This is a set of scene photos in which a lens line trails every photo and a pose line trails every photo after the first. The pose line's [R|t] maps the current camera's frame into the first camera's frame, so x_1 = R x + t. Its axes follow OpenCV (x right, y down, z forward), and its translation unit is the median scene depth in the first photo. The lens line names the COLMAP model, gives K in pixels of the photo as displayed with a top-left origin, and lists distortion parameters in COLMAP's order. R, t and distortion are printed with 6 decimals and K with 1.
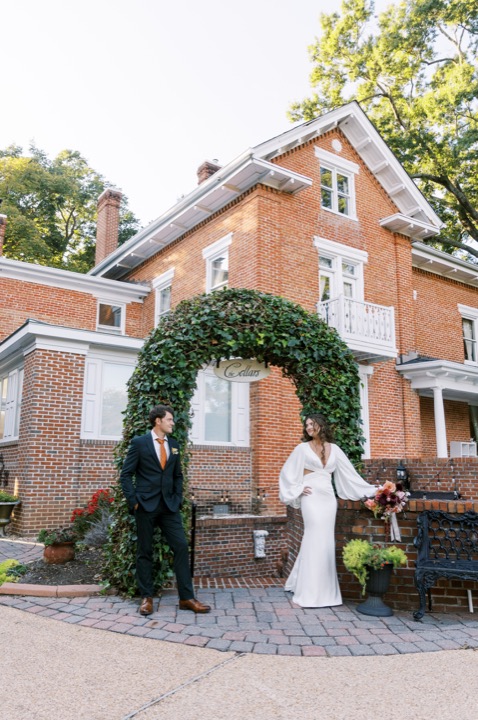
lens RADIAL K [[569.6, 0, 238.3], [0, 569.6, 361.4], [0, 0, 1]] dist [0.009857, 0.000703]
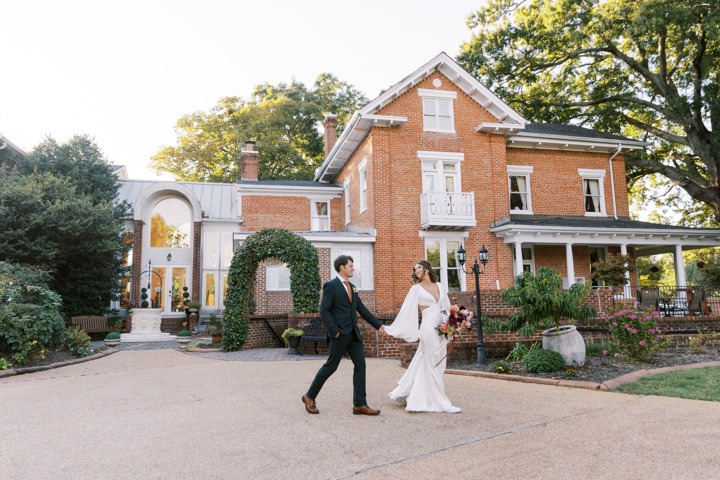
lens RADIAL K [[504.2, 0, 360.0], [0, 504.2, 238.7], [0, 0, 1]] dist [0.016901, -0.006957]
pose [[0.939376, -0.076706, -0.334198, 0.388551], [0.095198, 0.994683, 0.039284, -0.048964], [0.329407, -0.068718, 0.941684, -0.317245]]
